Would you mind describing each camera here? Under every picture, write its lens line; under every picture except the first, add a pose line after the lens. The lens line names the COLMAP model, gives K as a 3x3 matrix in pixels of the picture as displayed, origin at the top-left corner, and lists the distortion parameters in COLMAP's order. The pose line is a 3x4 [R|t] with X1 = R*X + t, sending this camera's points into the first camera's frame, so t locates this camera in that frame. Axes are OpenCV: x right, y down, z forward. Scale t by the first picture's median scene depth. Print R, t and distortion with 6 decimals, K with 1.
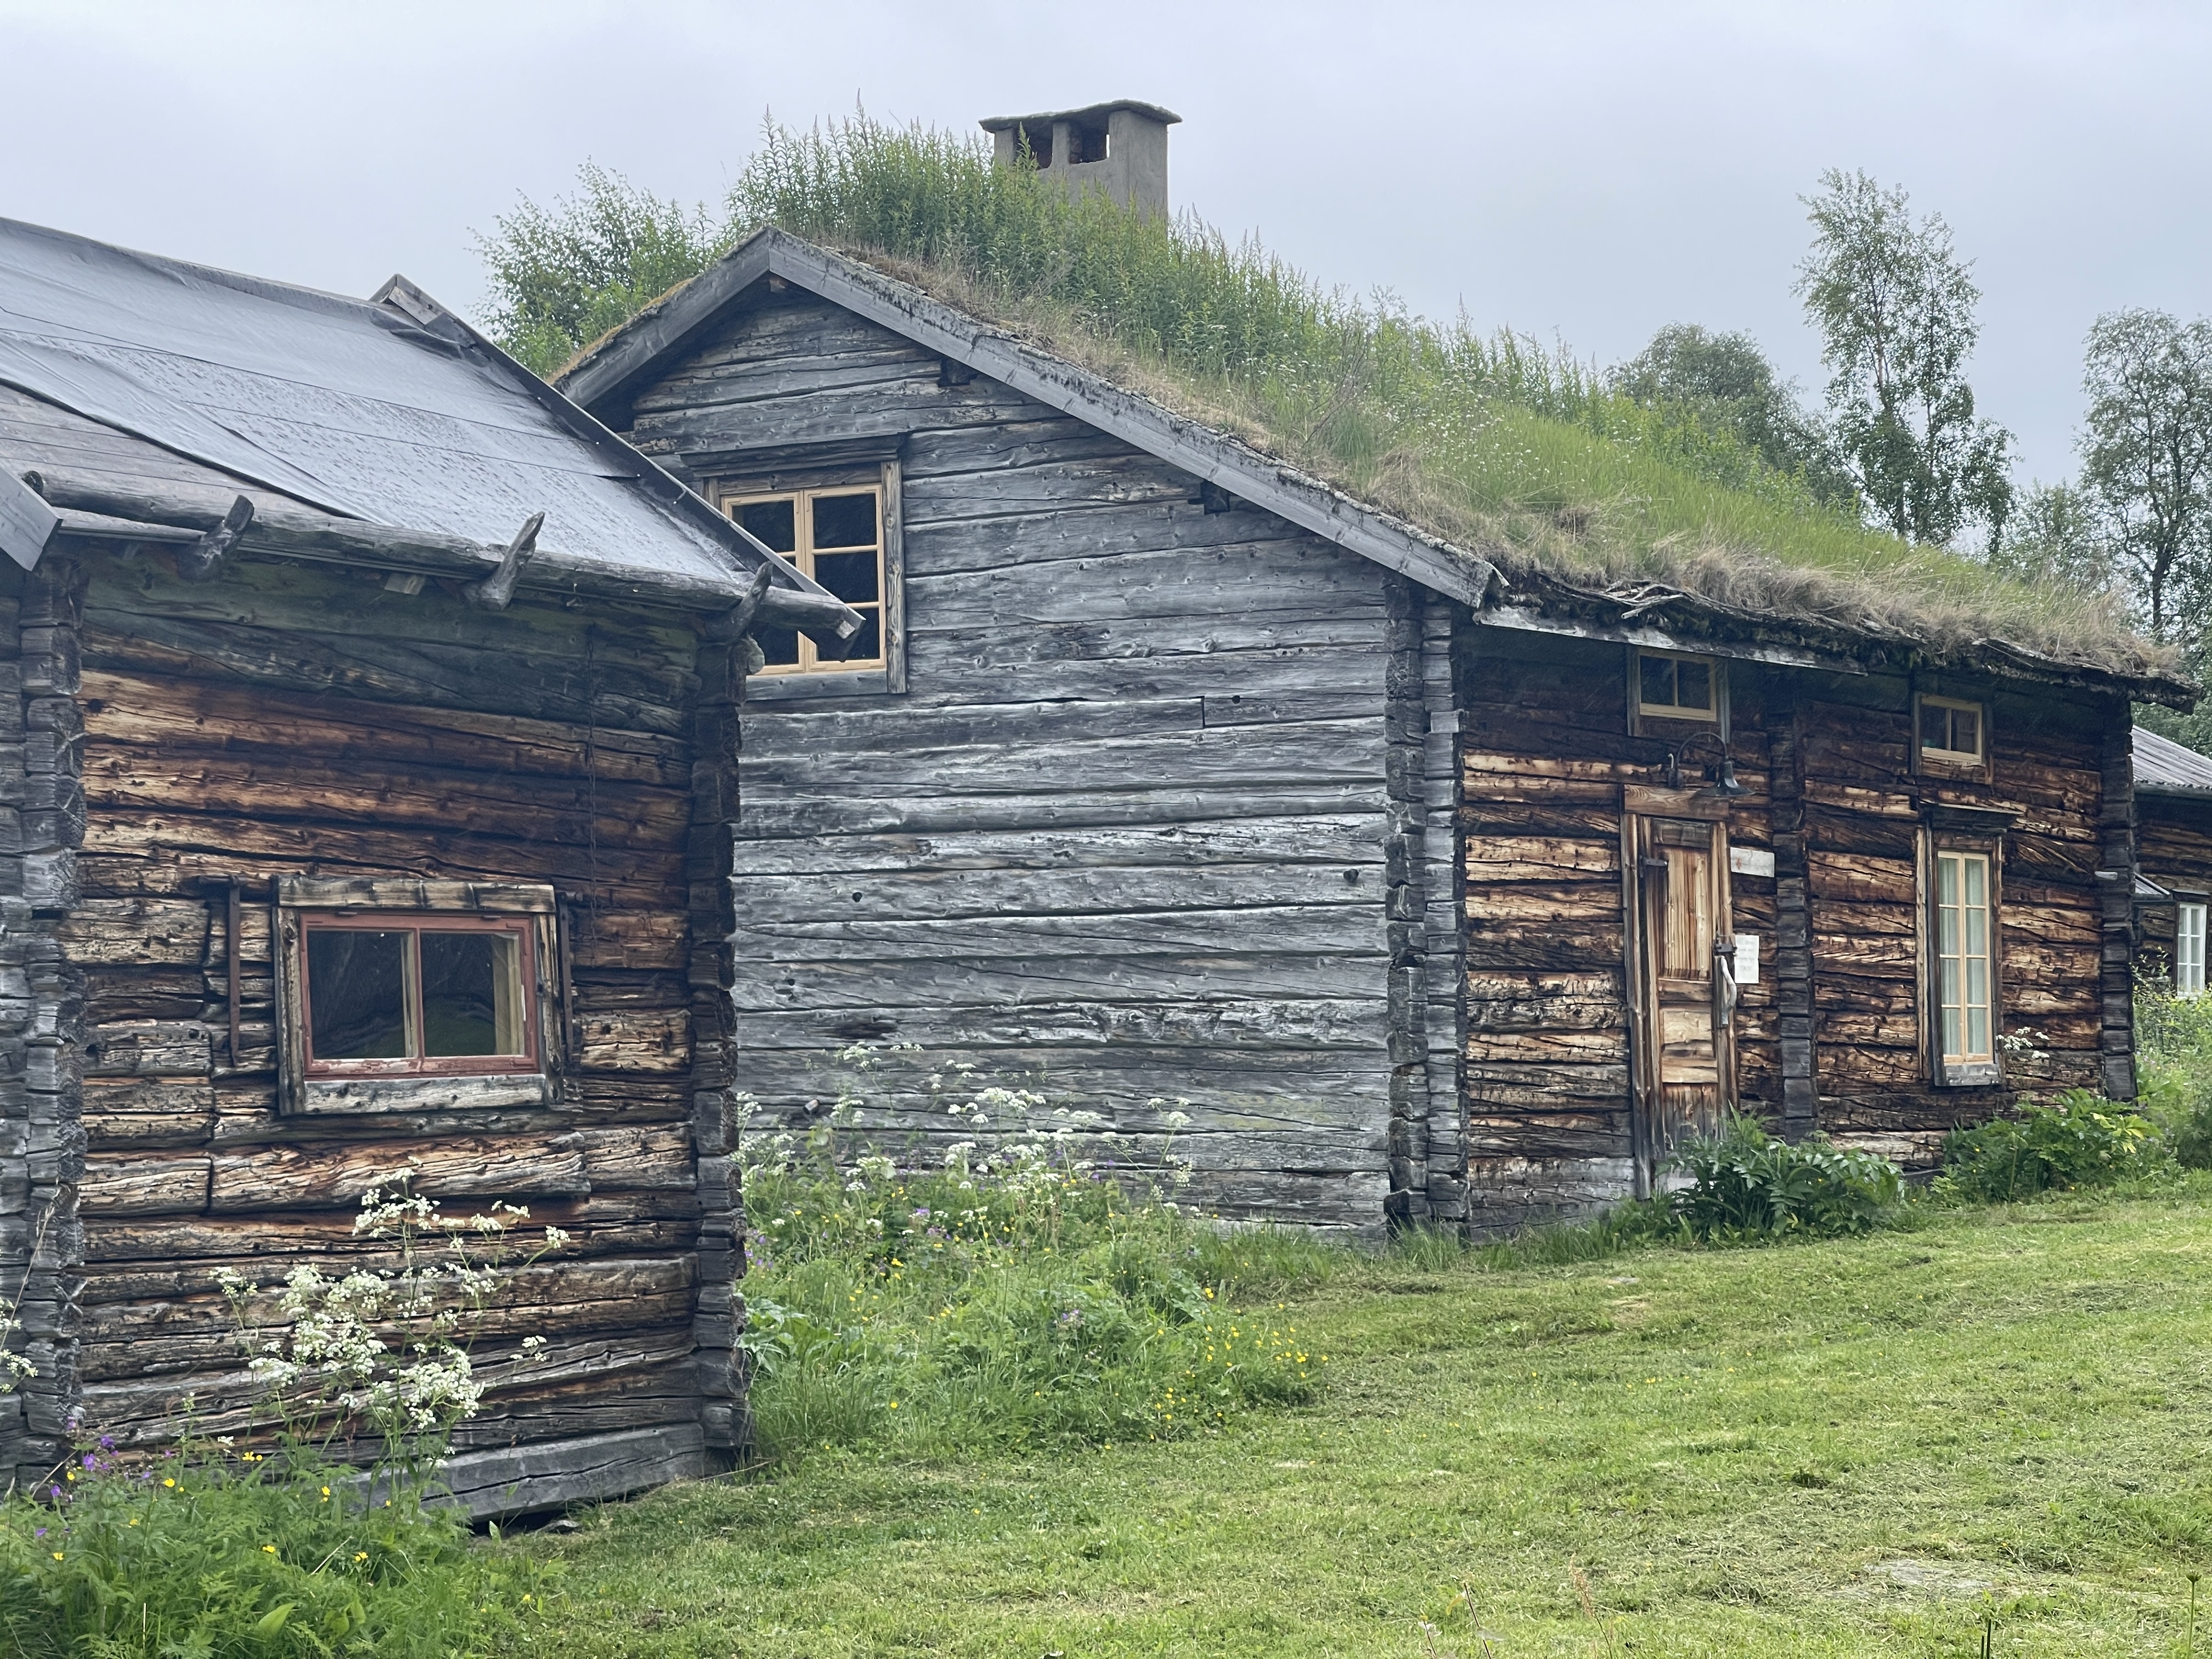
lens RADIAL K [[4122.4, 0, 1106.0], [0, 4122.4, 832.2], [0, 0, 1]] dist [0.304258, 0.000000]
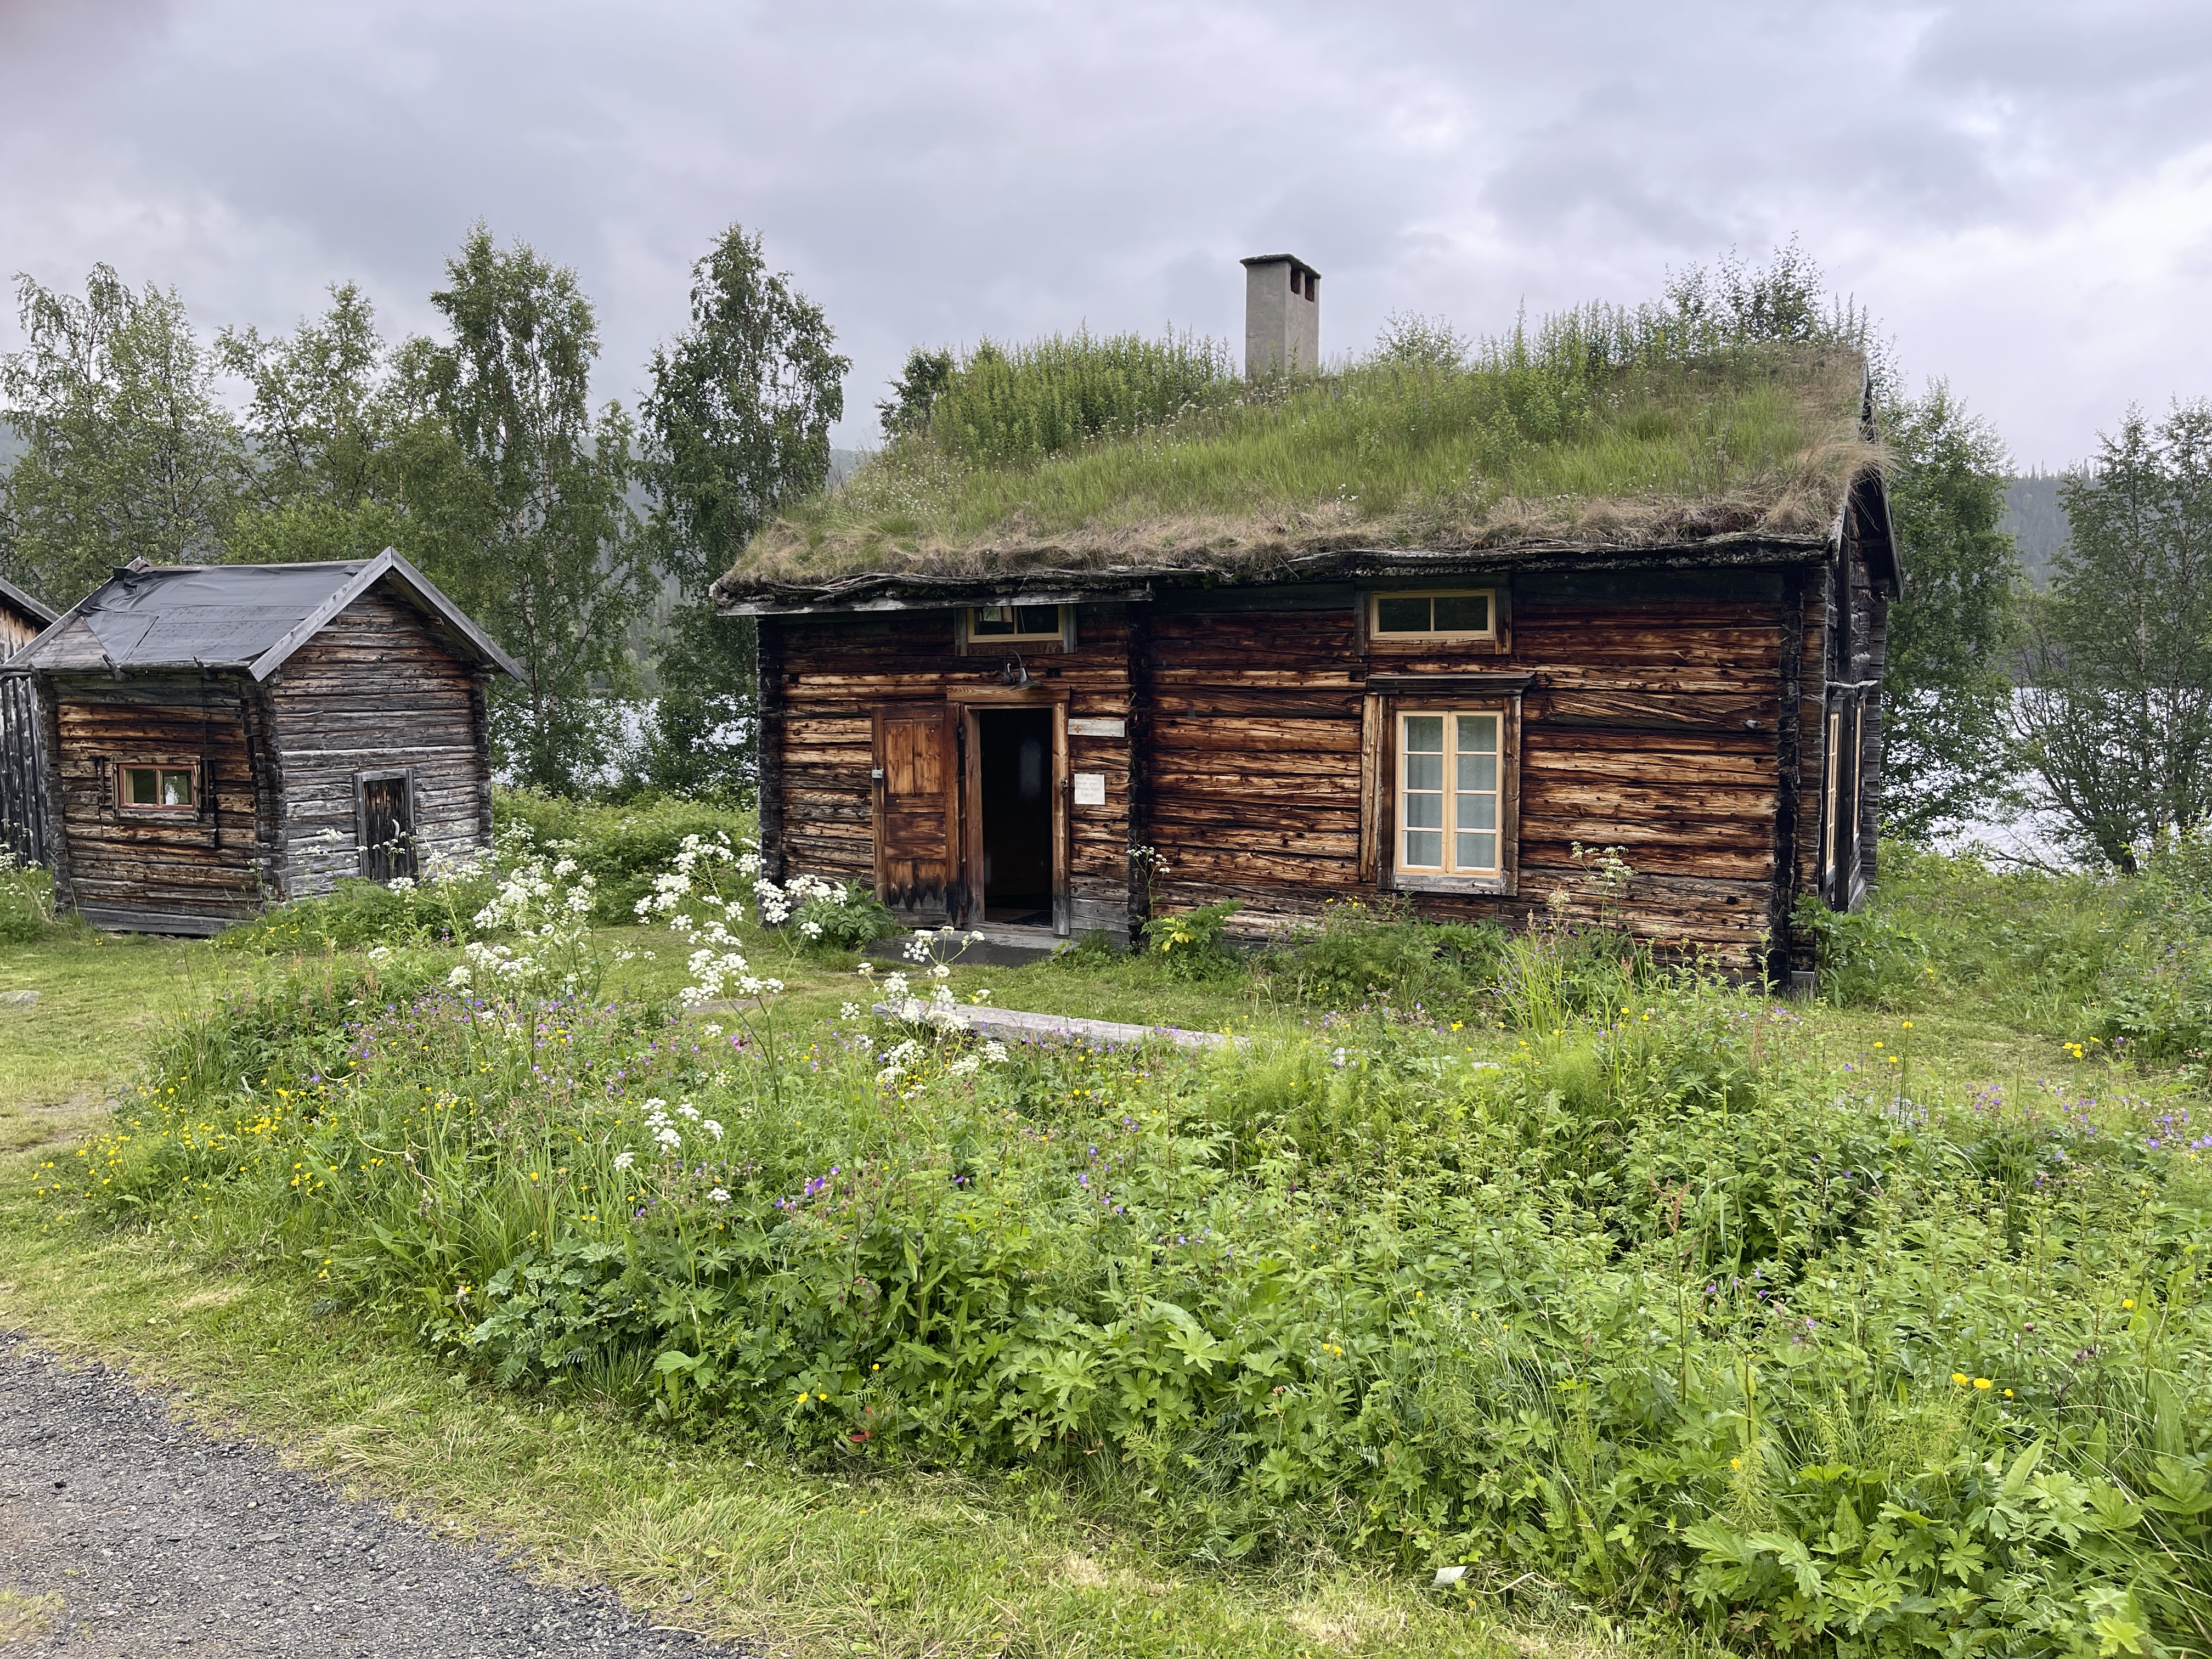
lens RADIAL K [[1627.0, 0, 1114.4], [0, 1627.0, 832.5], [0, 0, 1]] dist [0.054381, -0.003421]
pose [[0.118945, 0.105073, -0.987325, 0.842649], [0.053330, 0.992273, 0.112024, -0.023969], [0.991468, -0.065978, 0.112423, 1.030220]]
